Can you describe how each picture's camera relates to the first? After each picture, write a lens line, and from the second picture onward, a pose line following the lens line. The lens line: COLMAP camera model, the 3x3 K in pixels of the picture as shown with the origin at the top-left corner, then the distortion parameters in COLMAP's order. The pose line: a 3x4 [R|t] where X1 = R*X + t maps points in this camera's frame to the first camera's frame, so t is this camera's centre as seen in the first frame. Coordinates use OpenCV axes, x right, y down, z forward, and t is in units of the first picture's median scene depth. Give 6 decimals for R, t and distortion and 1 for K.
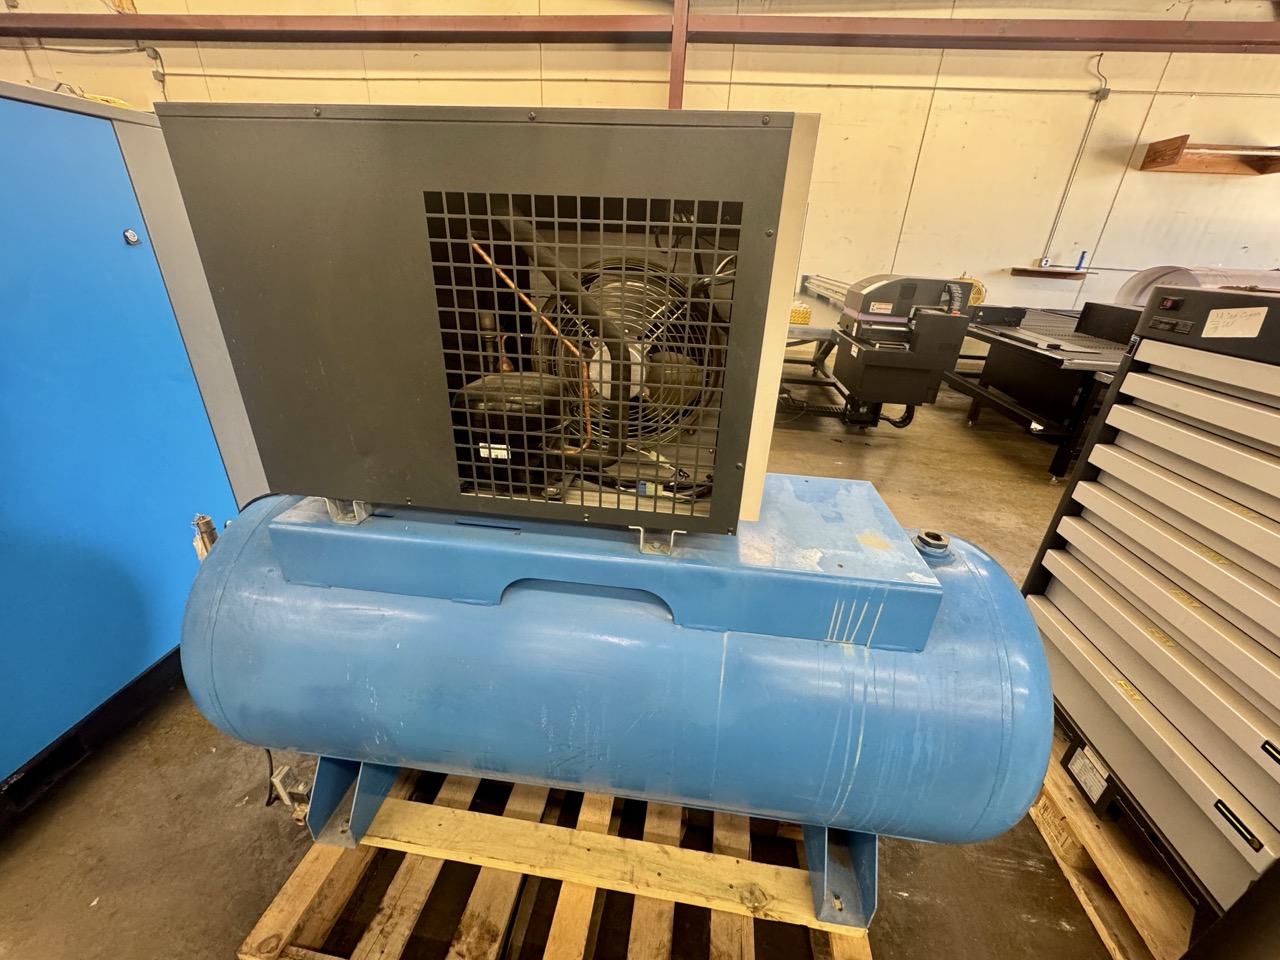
lens RADIAL K [[509.7, 0, 640.0], [0, 509.7, 480.0], [0, 0, 1]] dist [-0.000906, -0.000287]
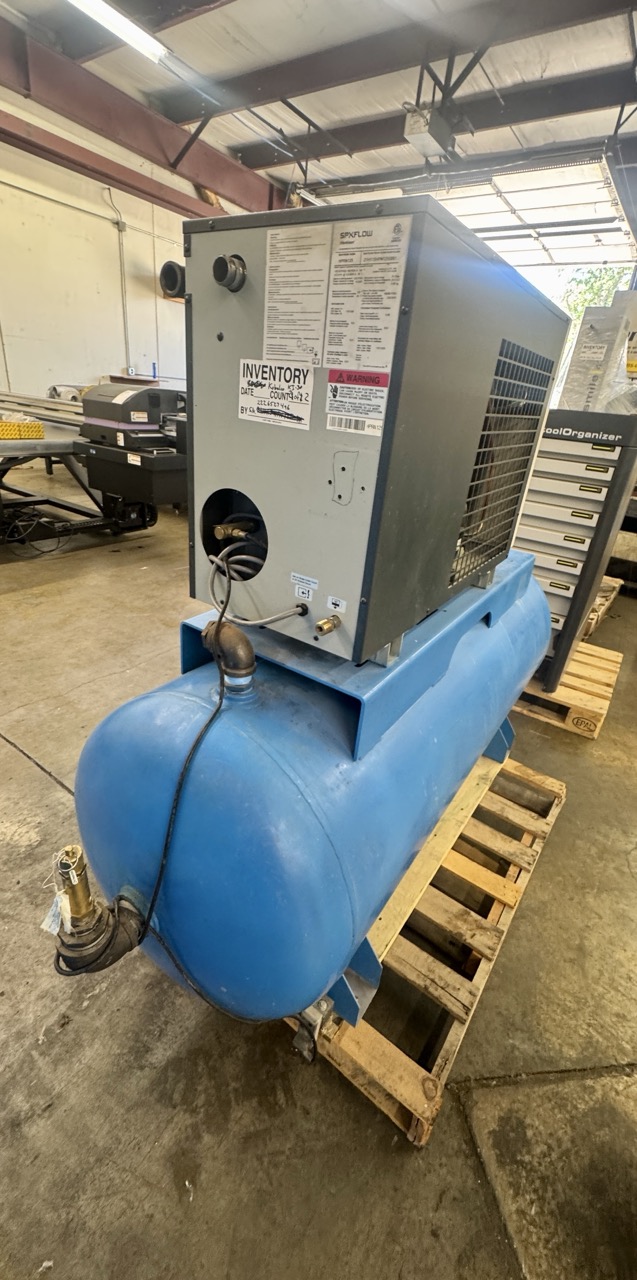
lens RADIAL K [[503.4, 0, 318.5], [0, 503.4, 640.0], [0, 0, 1]] dist [-0.001603, -0.000180]
pose [[0.468367, -0.393022, 0.791307, -1.150720], [0.313191, 0.911312, 0.267250, -0.218117], [-0.826162, 0.122659, 0.549919, 0.470042]]
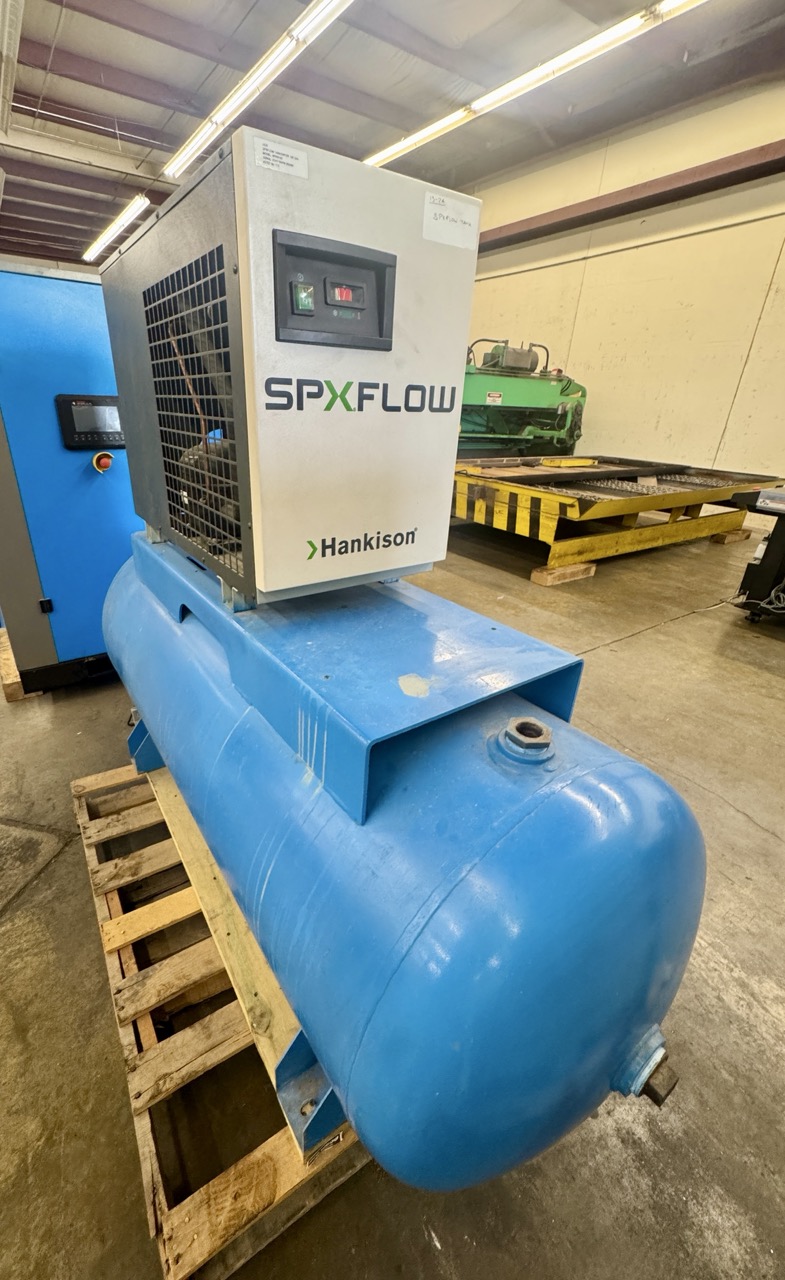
lens RADIAL K [[511.7, 0, 349.5], [0, 511.7, 641.3], [0, 0, 1]] dist [-0.002159, -0.000255]
pose [[0.646077, 0.301924, -0.701018, 0.762740], [-0.326207, 0.939558, 0.104020, 0.010881], [0.690053, 0.161472, 0.705516, 0.327872]]
